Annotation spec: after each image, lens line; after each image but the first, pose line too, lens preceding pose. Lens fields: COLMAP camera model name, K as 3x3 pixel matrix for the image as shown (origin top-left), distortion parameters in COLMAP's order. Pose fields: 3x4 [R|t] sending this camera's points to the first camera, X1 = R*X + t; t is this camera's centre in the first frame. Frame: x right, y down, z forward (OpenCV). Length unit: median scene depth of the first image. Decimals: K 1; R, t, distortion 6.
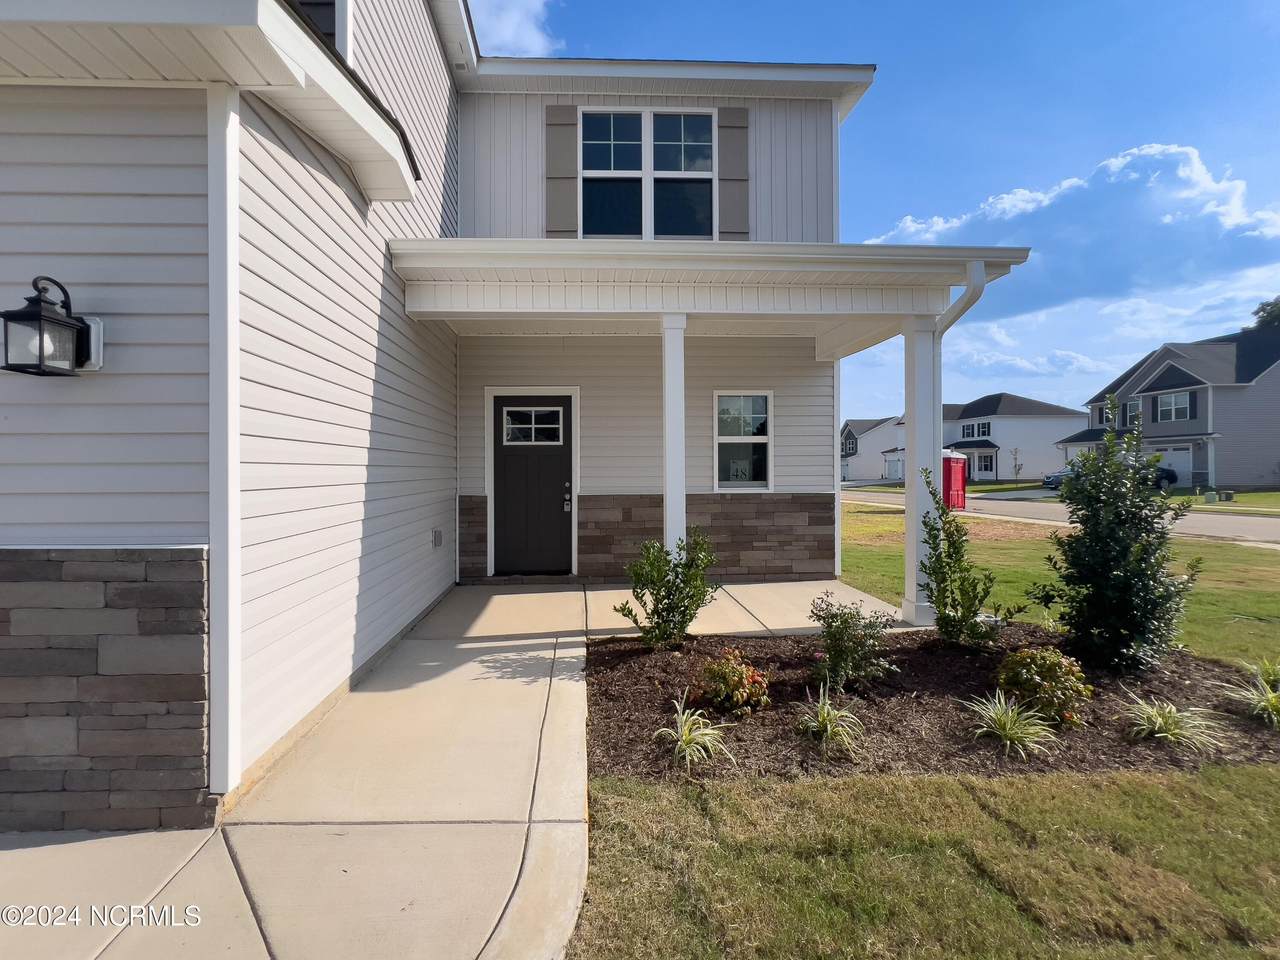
lens RADIAL K [[518.5, 0, 639.8], [0, 518.5, 472.2], [0, 0, 1]] dist [-0.004304, -0.000096]
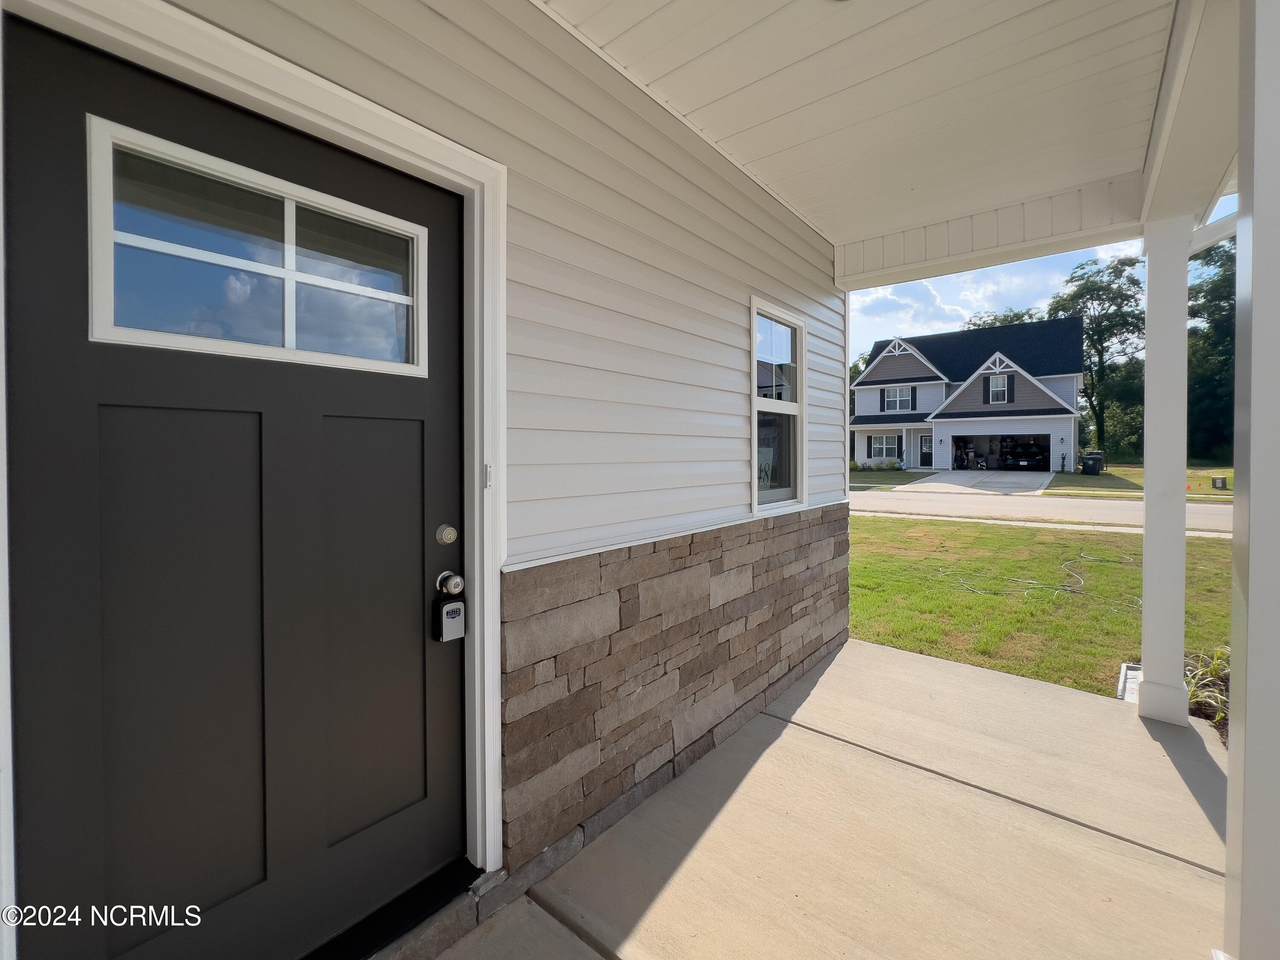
lens RADIAL K [[518.5, 0, 629.6], [0, 518.5, 459.6], [0, 0, 1]] dist [-0.004304, -0.000096]
pose [[0.688440, -0.006157, 0.725268, -0.265637], [0.003521, 0.999981, 0.005147, -0.014799], [-0.725285, -0.000990, 0.688448, 0.763829]]
